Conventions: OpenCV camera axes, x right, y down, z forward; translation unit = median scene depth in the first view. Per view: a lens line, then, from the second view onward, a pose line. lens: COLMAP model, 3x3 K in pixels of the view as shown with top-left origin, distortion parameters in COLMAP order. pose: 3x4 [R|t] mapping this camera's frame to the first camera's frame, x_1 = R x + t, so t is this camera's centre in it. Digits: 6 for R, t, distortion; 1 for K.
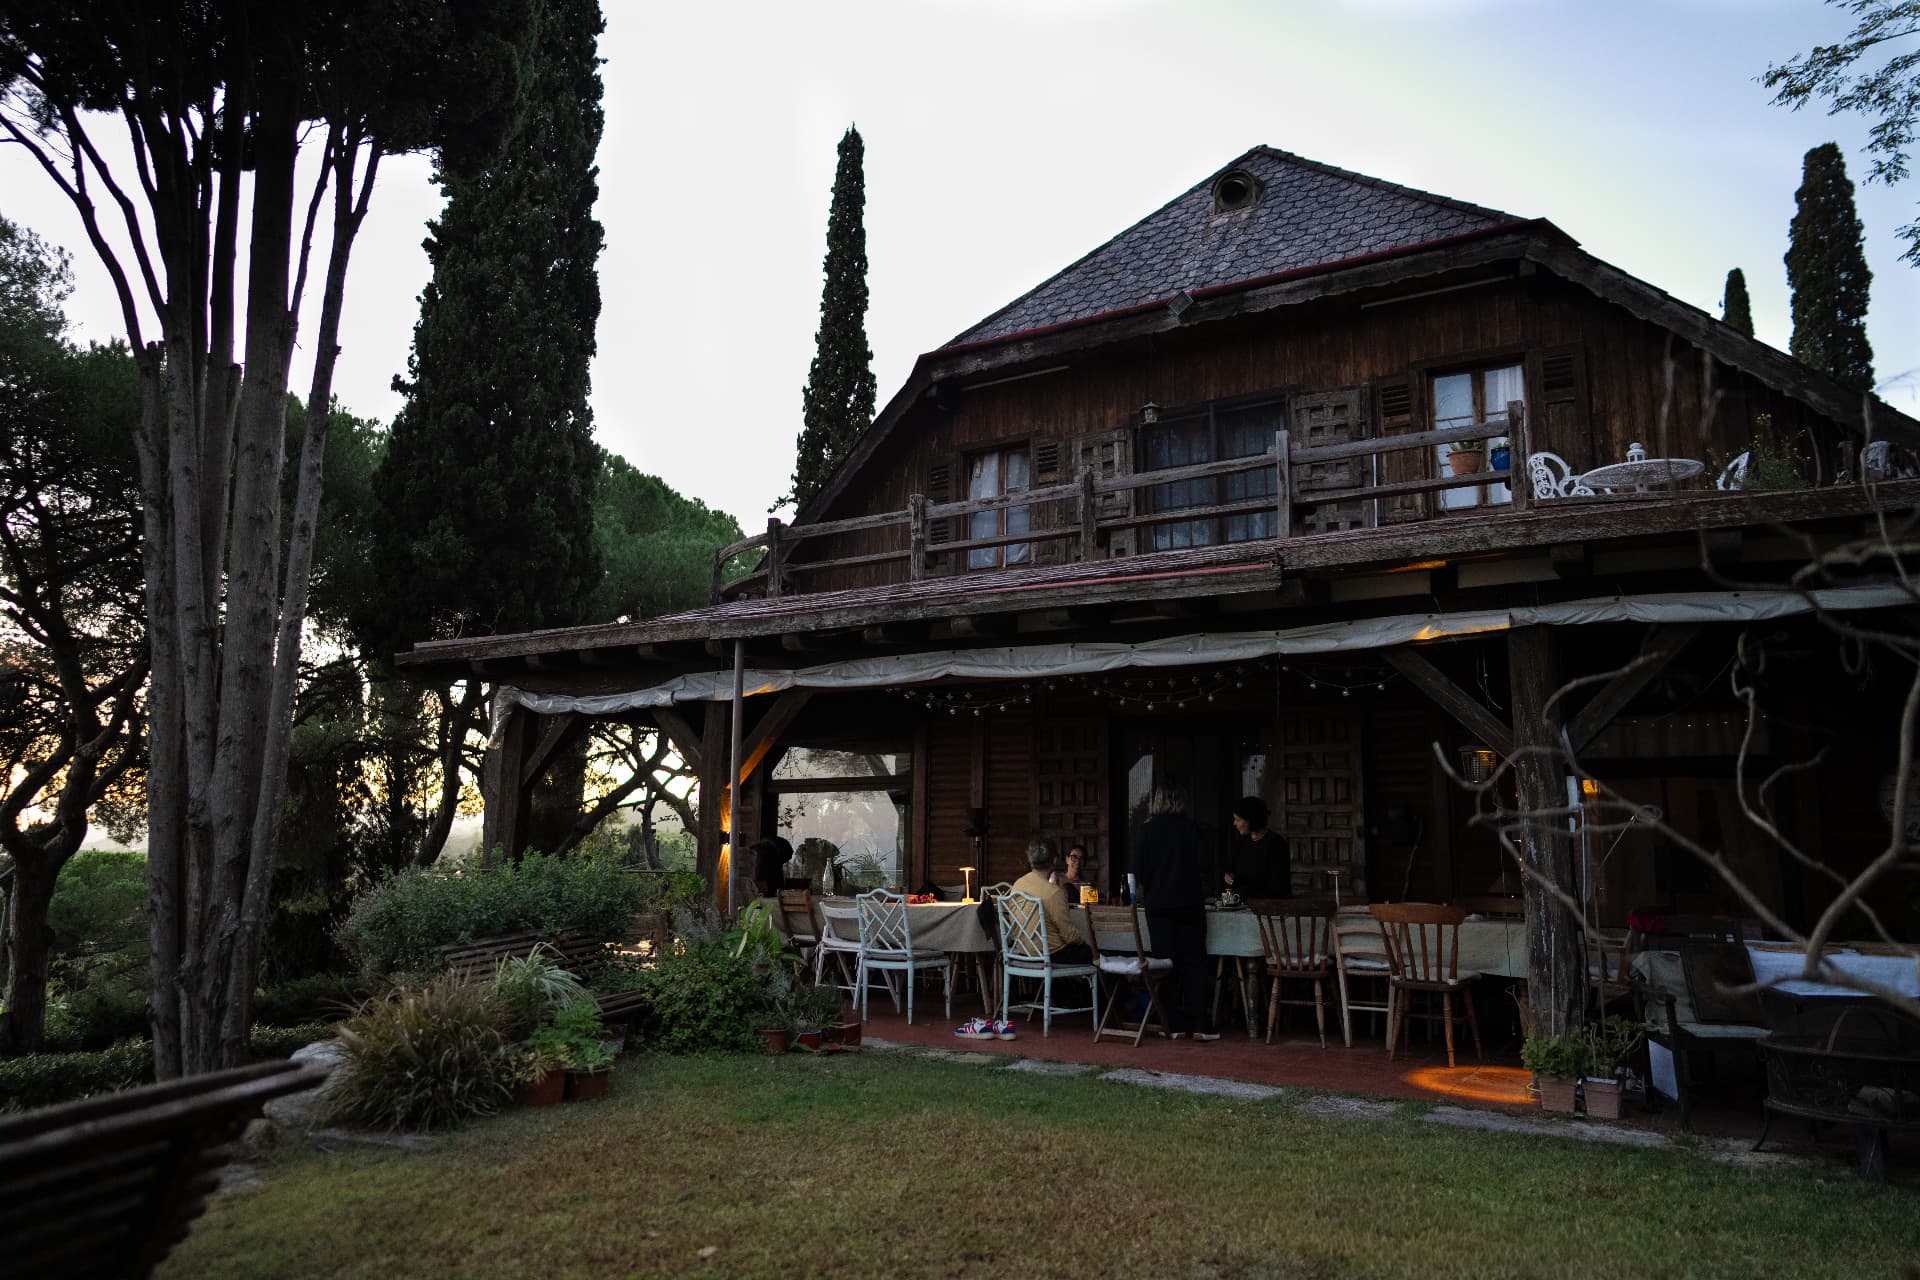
lens RADIAL K [[1253.1, 0, 960.0], [0, 1253.1, 640.0], [0, 0, 1]] dist [-0.044081, 0.050784]
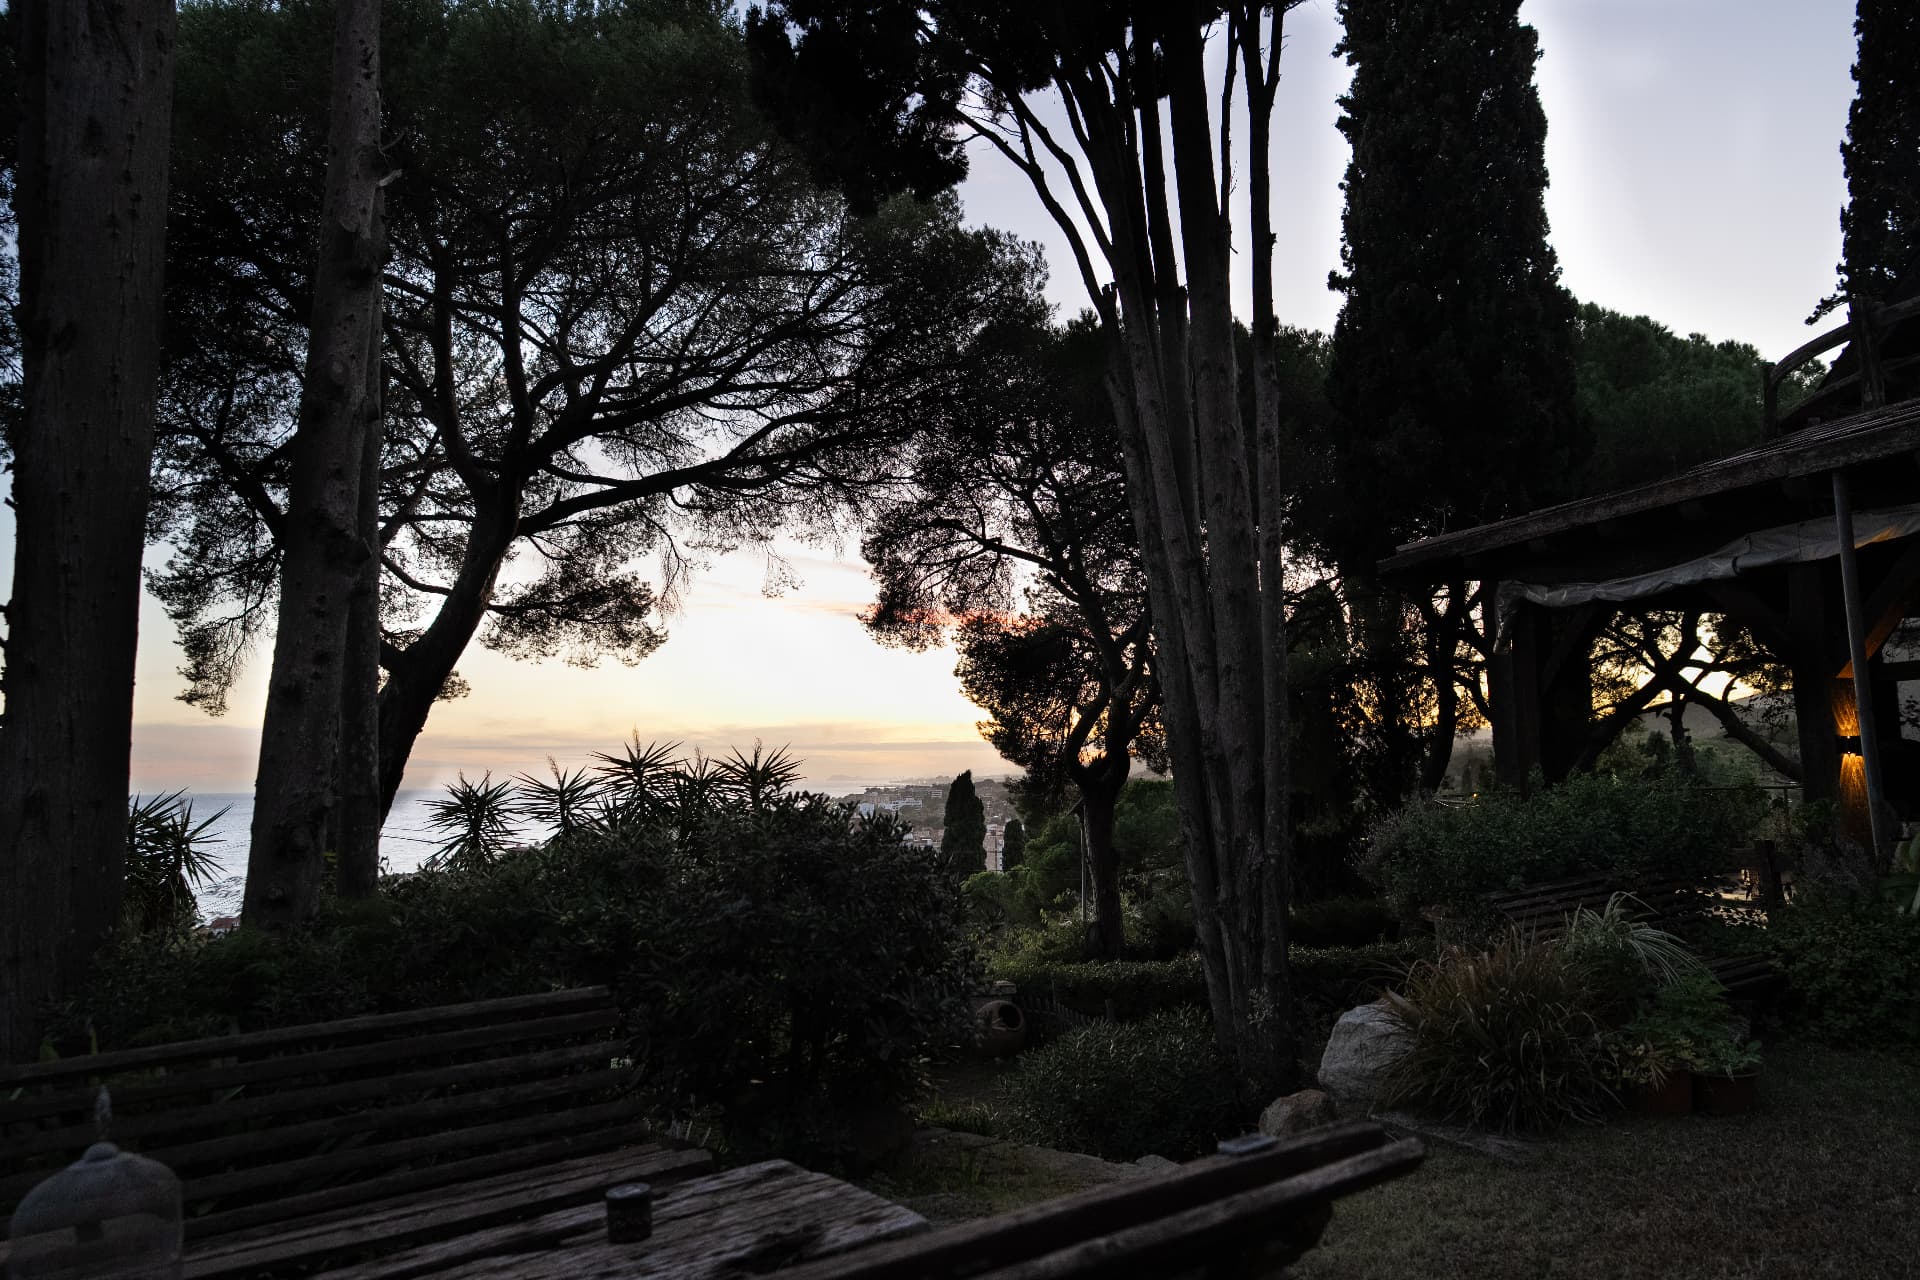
lens RADIAL K [[1253.1, 0, 960.0], [0, 1253.1, 640.0], [0, 0, 1]] dist [-0.044081, 0.050784]
pose [[0.731239, -0.098594, -0.674958, -0.056269], [0.143122, 0.989649, 0.010494, 0.012437], [0.666938, -0.104275, 0.737781, 0.098866]]
